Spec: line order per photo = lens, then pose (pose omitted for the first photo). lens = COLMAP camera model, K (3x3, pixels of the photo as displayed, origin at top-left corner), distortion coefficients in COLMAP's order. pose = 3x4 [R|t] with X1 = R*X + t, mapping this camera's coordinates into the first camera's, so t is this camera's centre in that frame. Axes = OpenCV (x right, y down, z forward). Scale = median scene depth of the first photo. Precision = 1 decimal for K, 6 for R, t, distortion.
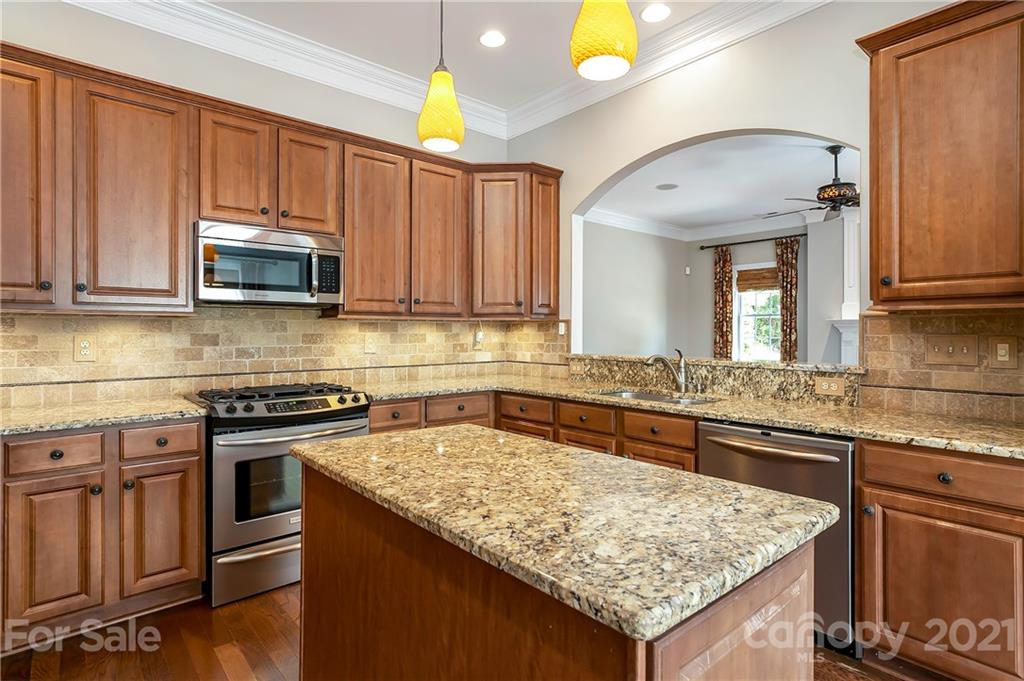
lens RADIAL K [[521.2, 0, 507.1], [0, 521.2, 327.4], [0, 0, 1]] dist [-0.027553, 0.019627]
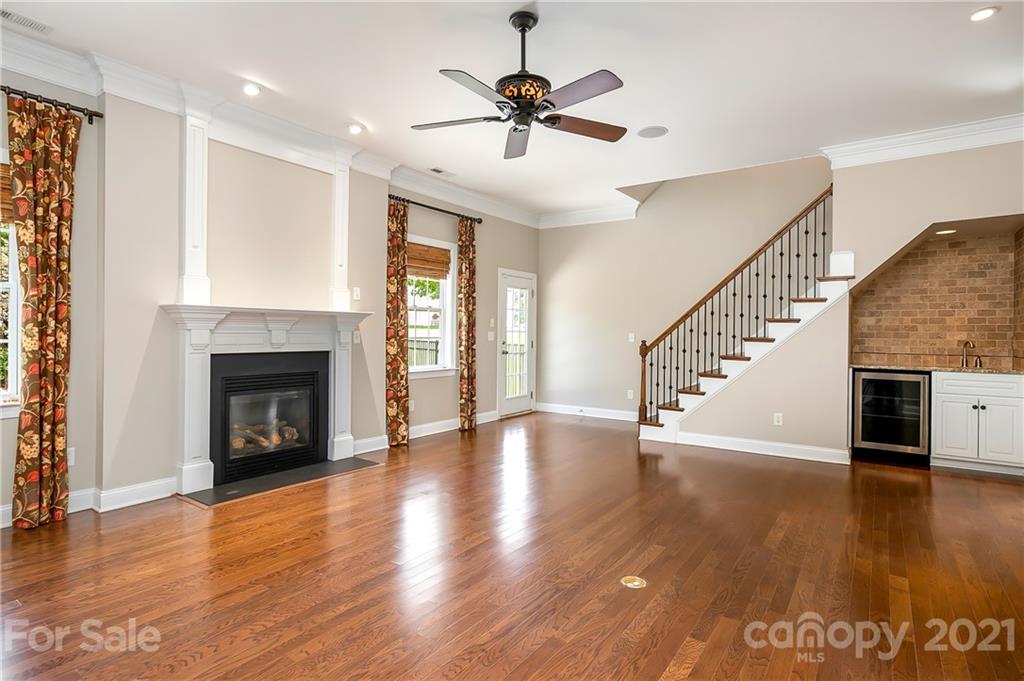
lens RADIAL K [[521.2, 0, 512.6], [0, 521.2, 331.5], [0, 0, 1]] dist [-0.027553, 0.019627]
pose [[-0.245193, -0.003646, 0.969468, 0.103226], [-0.016576, 0.999863, -0.000432, 0.015393], [-0.969333, -0.016176, -0.245219, 1.783150]]
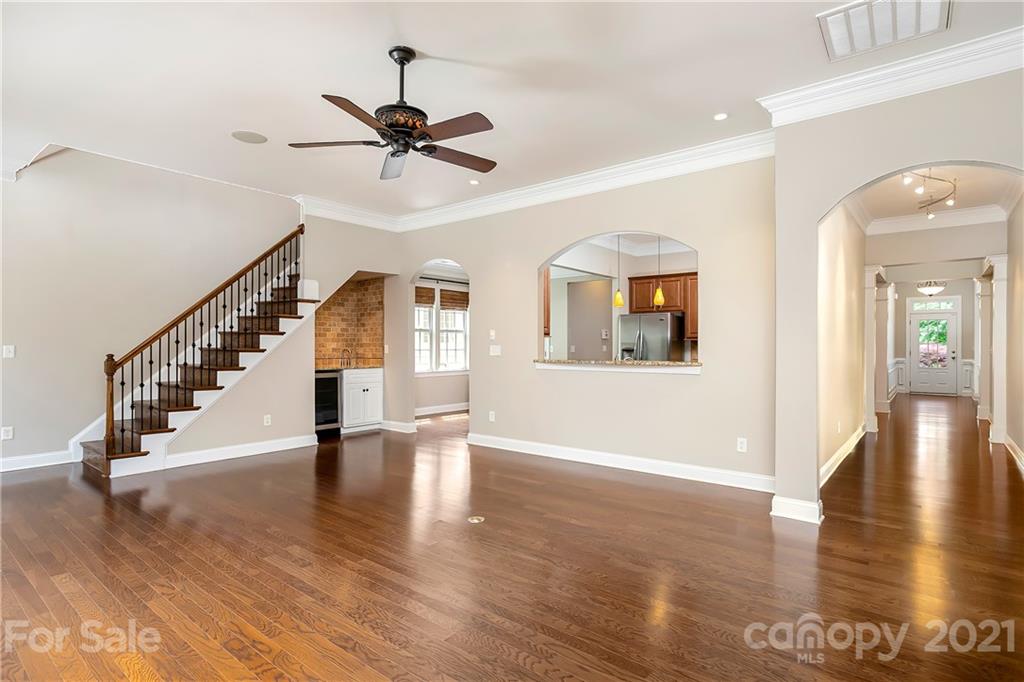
lens RADIAL K [[521.2, 0, 510.1], [0, 521.2, 344.2], [0, 0, 1]] dist [-0.027553, 0.019627]
pose [[-0.984660, -0.003466, -0.174451, 0.949994], [-0.001904, 0.999957, -0.009121, 0.021359], [0.174475, -0.008649, -0.984624, 2.541206]]
